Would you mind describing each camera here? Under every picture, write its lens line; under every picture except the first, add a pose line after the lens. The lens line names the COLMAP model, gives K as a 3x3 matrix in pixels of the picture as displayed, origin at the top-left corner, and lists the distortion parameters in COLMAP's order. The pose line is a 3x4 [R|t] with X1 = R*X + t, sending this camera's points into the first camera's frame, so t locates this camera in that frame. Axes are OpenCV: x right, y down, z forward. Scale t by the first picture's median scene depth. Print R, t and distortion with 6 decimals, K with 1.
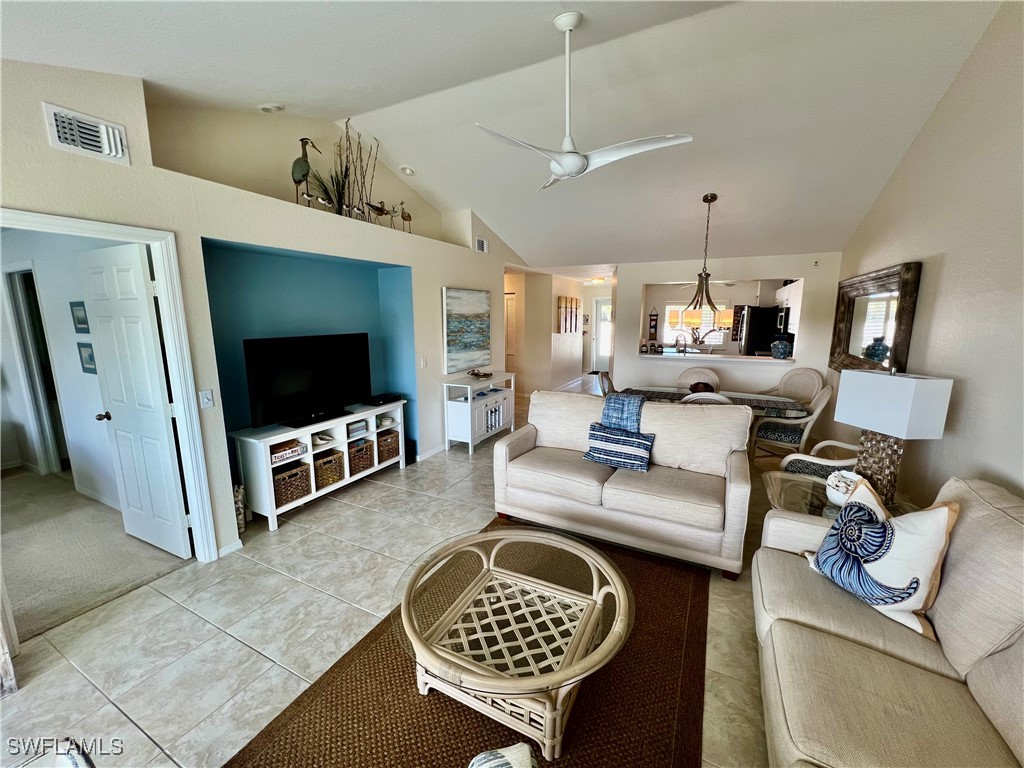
lens RADIAL K [[410.4, 0, 514.4], [0, 410.4, 385.5], [0, 0, 1]] dist [-0.003422, -0.000072]
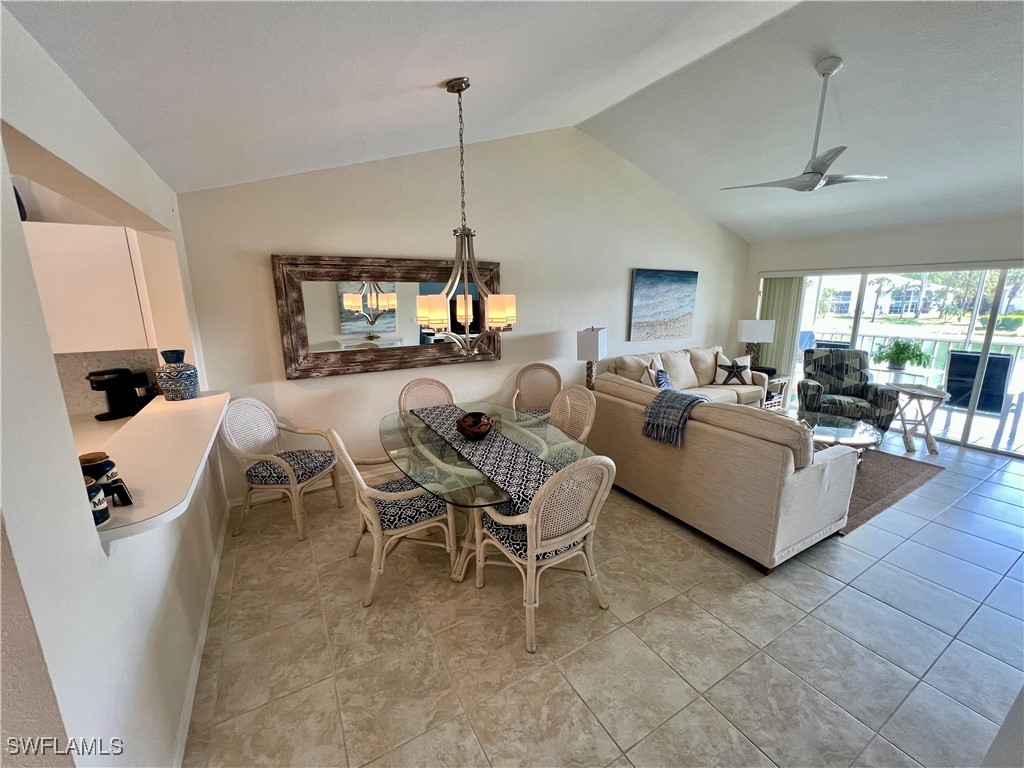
lens RADIAL K [[410.4, 0, 514.4], [0, 410.4, 385.5], [0, 0, 1]] dist [-0.003422, -0.000072]
pose [[-0.840547, -0.108402, 0.530783, 0.098537], [0.101582, 0.930859, 0.350975, -0.302085], [-0.532130, 0.348929, -0.771418, 1.675200]]
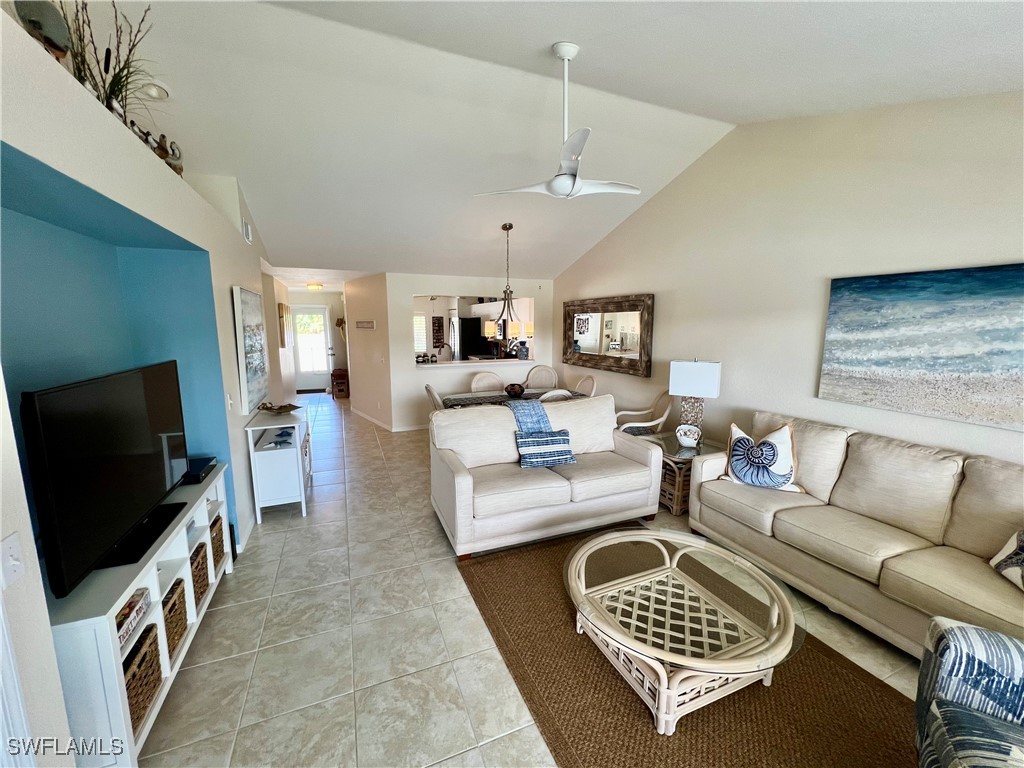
lens RADIAL K [[410.4, 0, 514.4], [0, 410.4, 385.5], [0, 0, 1]] dist [-0.003422, -0.000072]
pose [[0.643856, -0.112751, 0.756794, -0.499106], [0.129274, 0.990894, 0.037646, -0.054226], [-0.754147, 0.073595, 0.652568, 0.279969]]
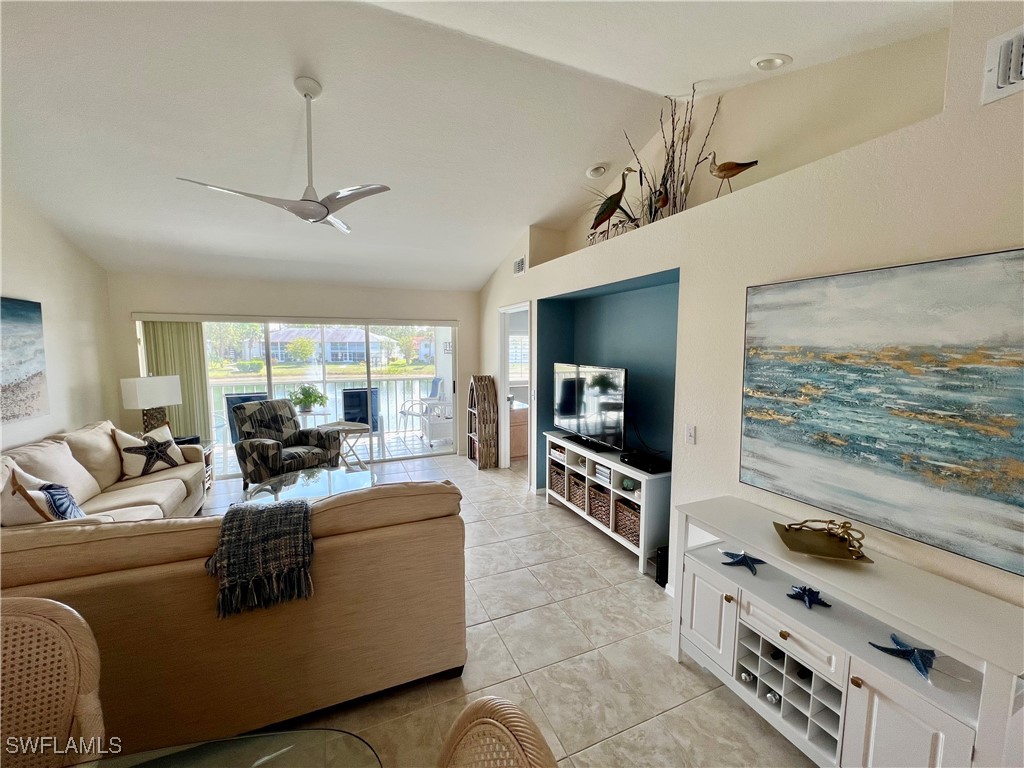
lens RADIAL K [[410.4, 0, 514.4], [0, 410.4, 385.5], [0, 0, 1]] dist [-0.003422, -0.000072]
pose [[-0.634281, 0.077594, -0.769199, 0.412427], [-0.133344, 0.969059, 0.207710, -0.239983], [0.761516, 0.234315, -0.604309, 1.354216]]
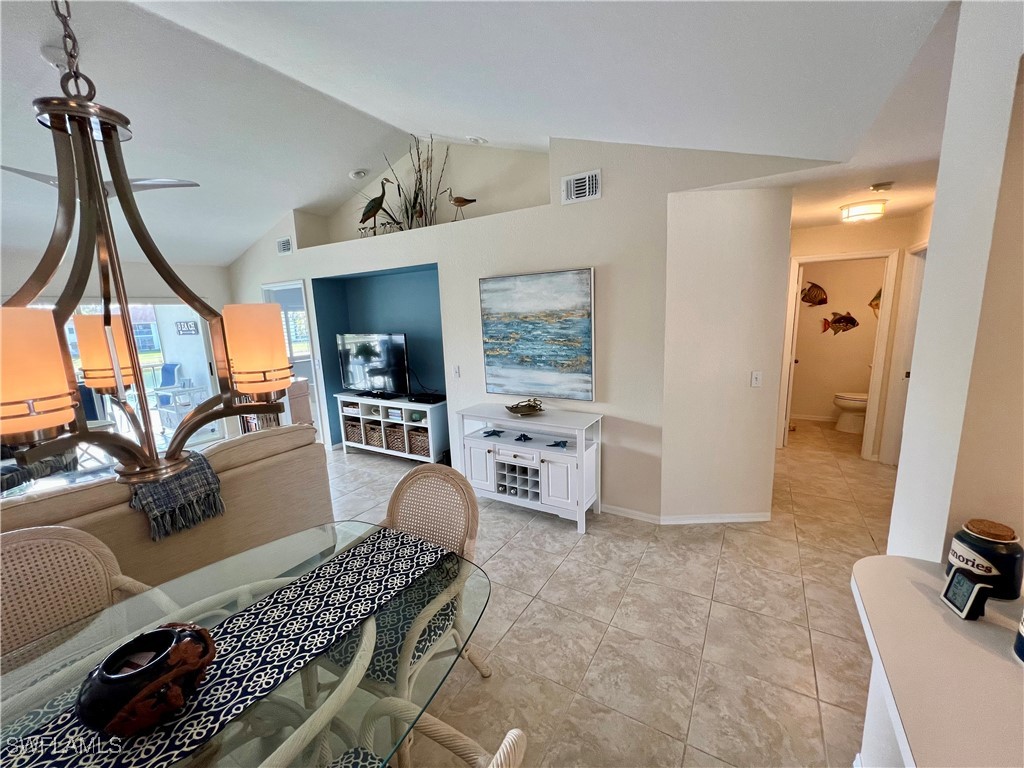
lens RADIAL K [[410.4, 0, 514.4], [0, 410.4, 385.5], [0, 0, 1]] dist [-0.003422, -0.000072]
pose [[-0.068151, 0.179852, -0.981330, 0.741978], [-0.135381, 0.972852, 0.187699, -0.244545], [0.988447, 0.145645, -0.041952, 1.383884]]
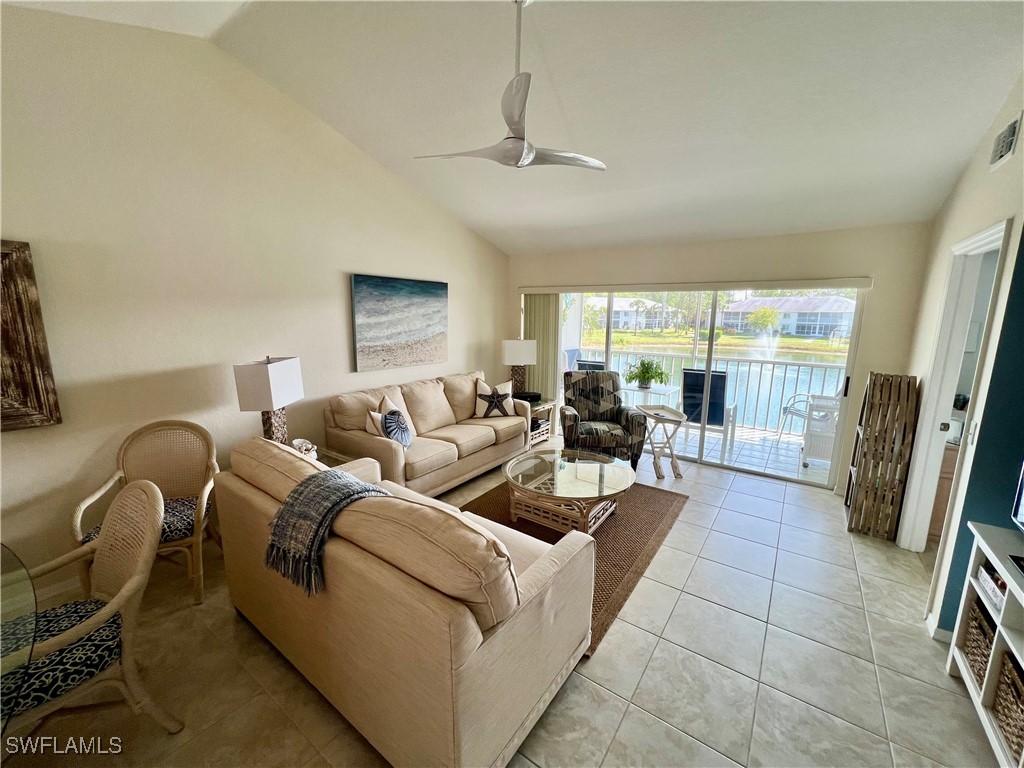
lens RADIAL K [[410.4, 0, 514.4], [0, 410.4, 385.5], [0, 0, 1]] dist [-0.003422, -0.000072]
pose [[-0.989392, -0.034368, 0.141145, -0.008080], [0.016145, 0.939578, 0.341953, -0.225676], [-0.144369, 0.340605, -0.929057, 1.248887]]
